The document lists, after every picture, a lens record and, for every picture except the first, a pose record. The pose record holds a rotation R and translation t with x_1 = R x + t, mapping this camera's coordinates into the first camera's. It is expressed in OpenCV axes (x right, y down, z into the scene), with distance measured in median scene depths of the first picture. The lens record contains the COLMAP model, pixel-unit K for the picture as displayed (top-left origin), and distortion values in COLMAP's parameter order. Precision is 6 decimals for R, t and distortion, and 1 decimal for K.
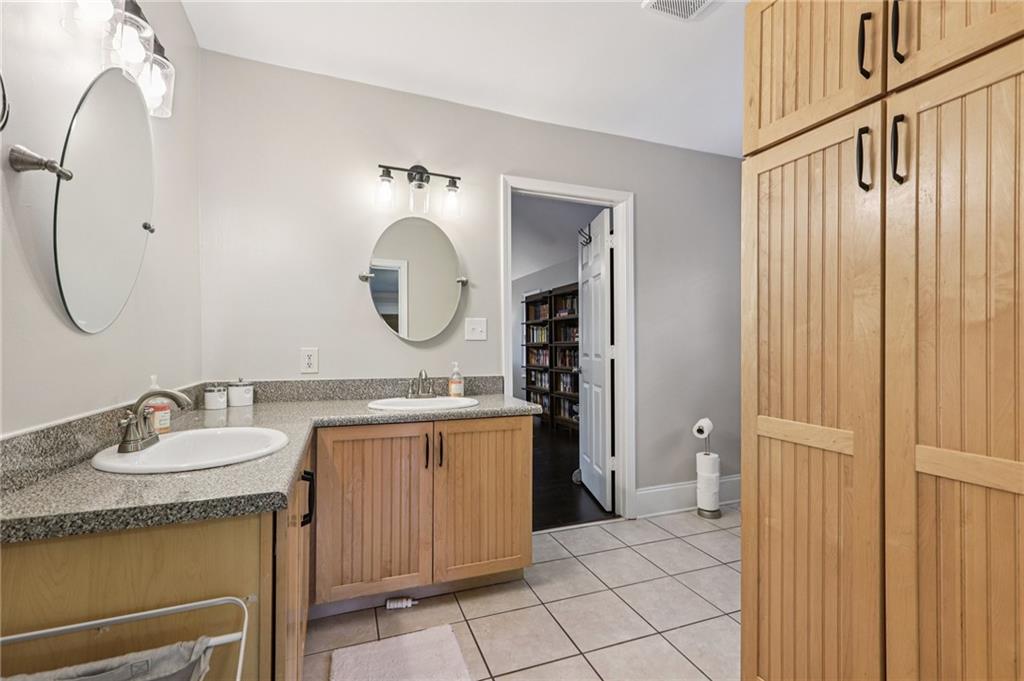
lens RADIAL K [[458.7, 0, 509.5], [0, 458.7, 343.8], [0, 0, 1]] dist [0.005330, 0.000800]
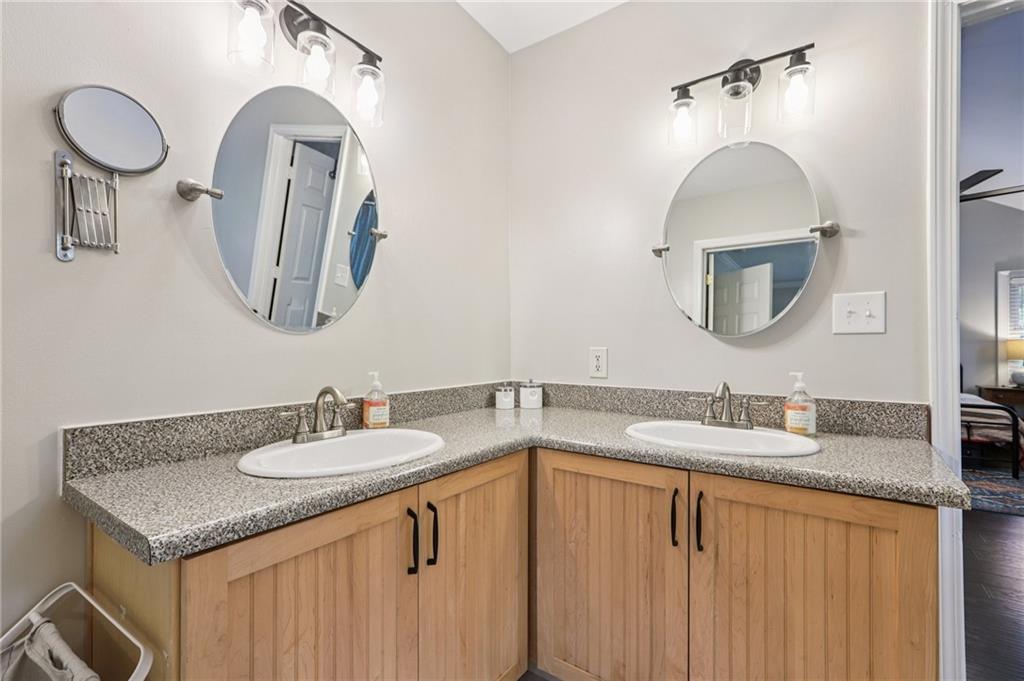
lens RADIAL K [[458.7, 0, 508.3], [0, 458.7, 347.4], [0, 0, 1]] dist [0.005330, 0.000800]
pose [[0.545928, 0.000661, -0.837832, 0.185745], [0.006875, 0.999962, 0.005269, 0.004195], [0.837804, -0.008637, 0.545903, 0.437975]]
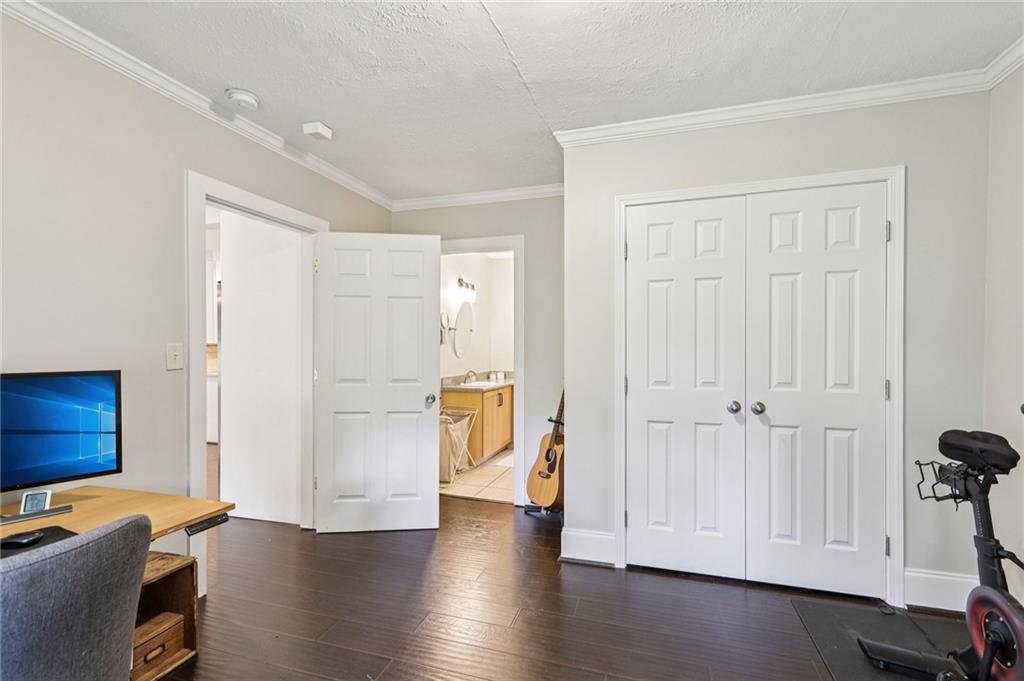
lens RADIAL K [[458.7, 0, 512.5], [0, 458.7, 346.5], [0, 0, 1]] dist [0.005330, 0.000800]
pose [[0.780726, -0.002251, -0.624869, 1.324118], [0.002887, 0.999996, 0.000005, -0.075123], [0.624866, -0.001807, 0.780730, -1.263574]]
